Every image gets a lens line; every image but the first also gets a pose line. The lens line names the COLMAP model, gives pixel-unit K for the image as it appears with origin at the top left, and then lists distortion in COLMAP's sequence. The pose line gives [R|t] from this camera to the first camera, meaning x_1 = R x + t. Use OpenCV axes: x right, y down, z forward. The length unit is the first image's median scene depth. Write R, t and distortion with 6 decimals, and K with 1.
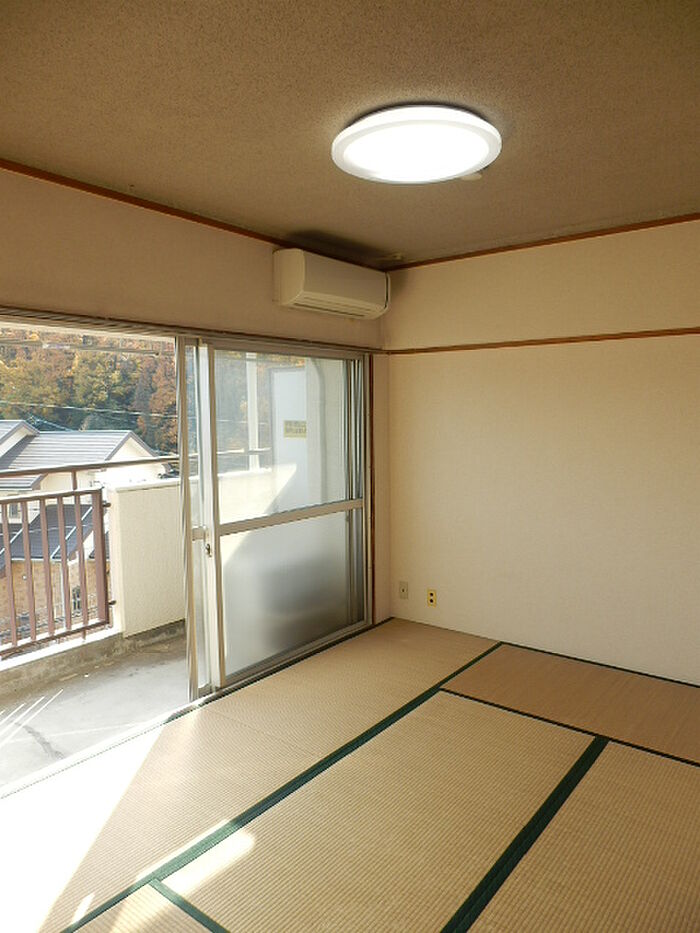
lens RADIAL K [[654.0, 0, 351.6], [0, 654.0, 472.2], [0, 0, 1]] dist [0.004122, 0.009515]
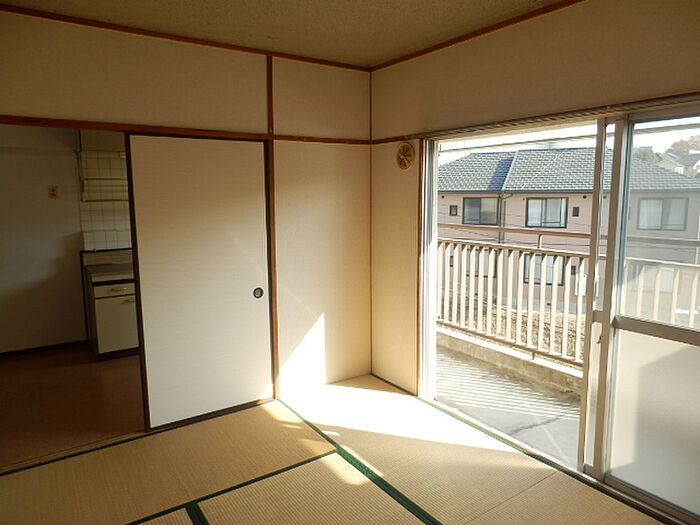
lens RADIAL K [[490.7, 0, 350.0], [0, 490.7, 262.5], [0, 0, 1]] dist [0.004122, 0.009515]
pose [[-0.301618, 0.157062, -0.940403, 0.795045], [-0.067328, 0.980367, 0.185331, -0.140990], [0.951048, 0.119215, -0.285122, 1.183938]]
